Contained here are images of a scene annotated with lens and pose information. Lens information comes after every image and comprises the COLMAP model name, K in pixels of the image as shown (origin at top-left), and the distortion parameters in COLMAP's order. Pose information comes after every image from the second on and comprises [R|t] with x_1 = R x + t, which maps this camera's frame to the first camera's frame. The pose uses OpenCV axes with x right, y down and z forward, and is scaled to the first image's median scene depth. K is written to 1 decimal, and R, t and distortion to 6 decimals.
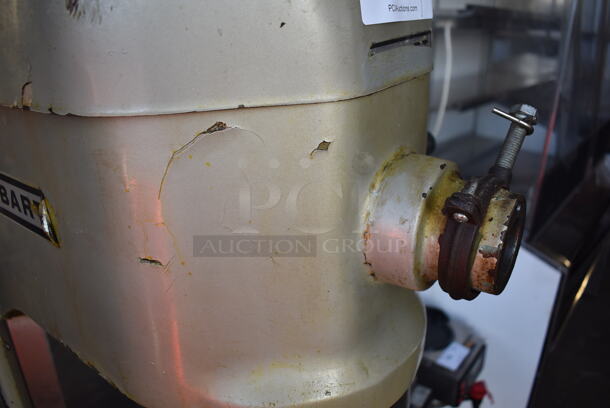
lens RADIAL K [[470.7, 0, 305.0], [0, 470.7, 204.0], [0, 0, 1]] dist [-0.092451, 0.010556]
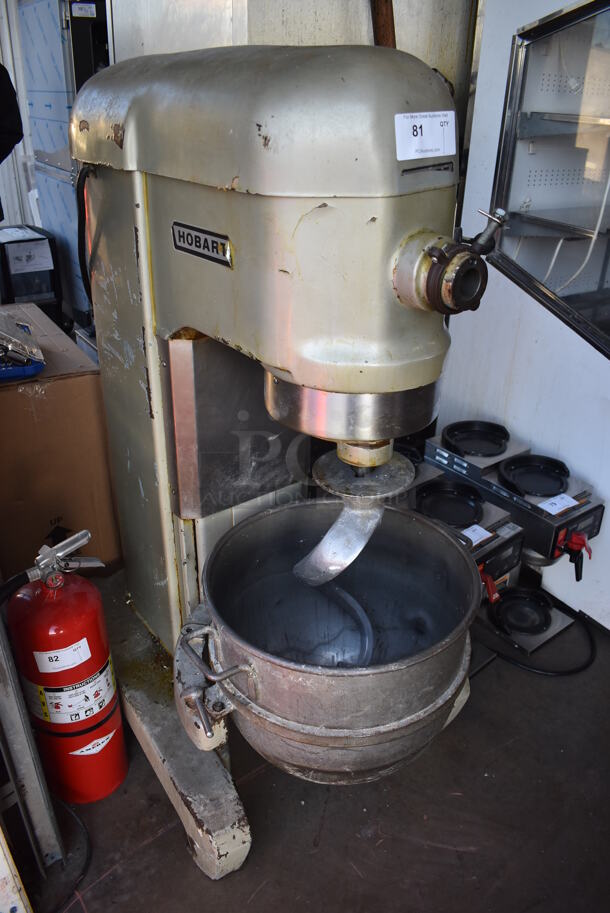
lens RADIAL K [[704.5, 0, 305.0], [0, 704.5, 456.5], [0, 0, 1]] dist [-0.092451, 0.010556]
pose [[0.963639, 0.150435, -0.220839, 0.514415], [-0.123565, 0.983666, 0.130890, 0.473639], [0.236922, -0.098842, 0.966487, -1.870693]]
